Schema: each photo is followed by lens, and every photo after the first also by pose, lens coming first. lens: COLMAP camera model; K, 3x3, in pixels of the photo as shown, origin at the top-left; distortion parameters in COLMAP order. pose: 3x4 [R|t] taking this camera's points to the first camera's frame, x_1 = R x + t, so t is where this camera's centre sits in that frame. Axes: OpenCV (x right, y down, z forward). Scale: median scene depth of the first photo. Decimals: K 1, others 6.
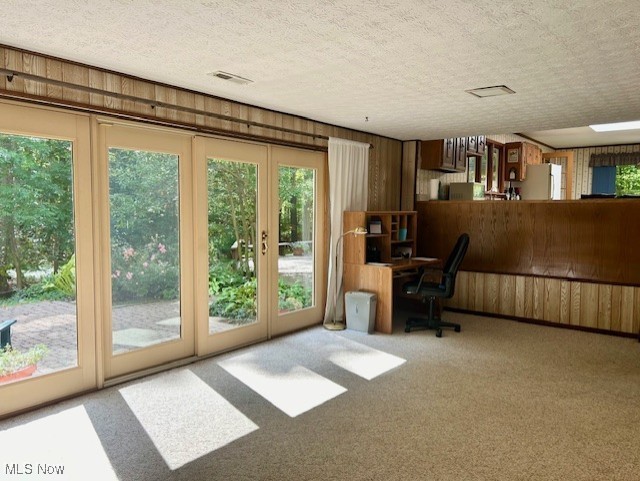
lens RADIAL K [[480.9, 0, 321.7], [0, 480.9, 241.3], [0, 0, 1]] dist [0.015567, -0.007750]
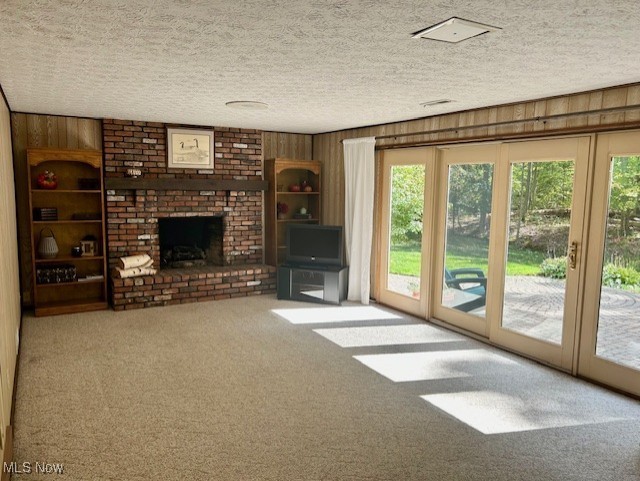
lens RADIAL K [[480.9, 0, 320.6], [0, 480.9, 239.7], [0, 0, 1]] dist [0.015567, -0.007750]
pose [[-0.377153, 0.088182, -0.921944, 0.950500], [-0.085048, 0.987953, 0.129287, -0.110968], [0.922238, 0.127170, -0.365109, 1.061940]]
